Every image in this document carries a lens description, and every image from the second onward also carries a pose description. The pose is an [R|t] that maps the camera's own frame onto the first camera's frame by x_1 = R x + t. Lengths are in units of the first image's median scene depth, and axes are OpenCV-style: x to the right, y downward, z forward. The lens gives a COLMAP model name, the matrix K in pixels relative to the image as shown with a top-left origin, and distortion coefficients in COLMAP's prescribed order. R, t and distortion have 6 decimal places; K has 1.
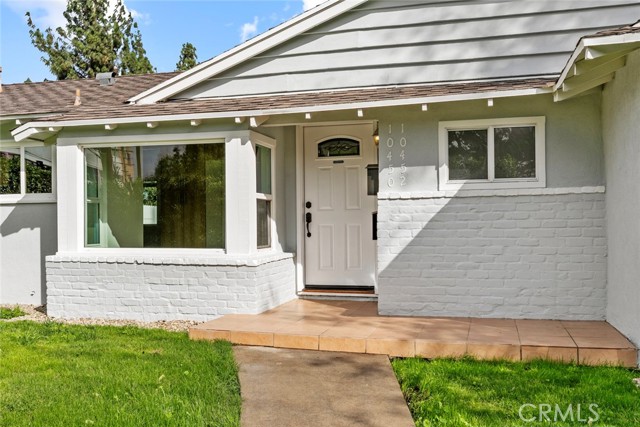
lens RADIAL K [[616.5, 0, 320.0], [0, 616.5, 213.5], [0, 0, 1]] dist [-0.000226, 0.002712]
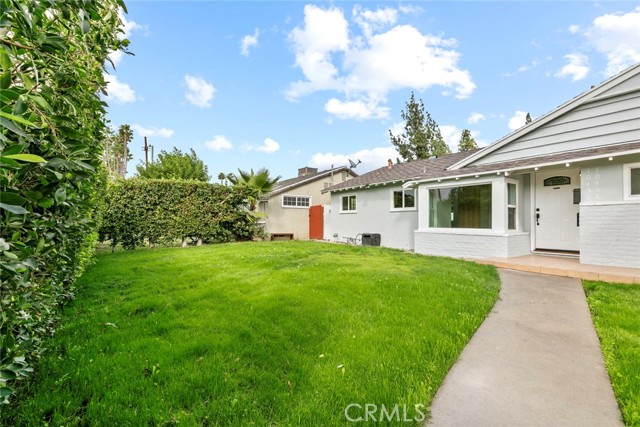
lens RADIAL K [[284.0, 0, 318.7], [0, 284.0, 220.2], [0, 0, 1]] dist [0.001589, 0.000217]
pose [[0.773875, 0.007082, -0.633298, 0.019020], [0.001696, 0.999911, 0.013254, 0.008265], [0.633336, -0.011331, 0.773794, -0.228694]]
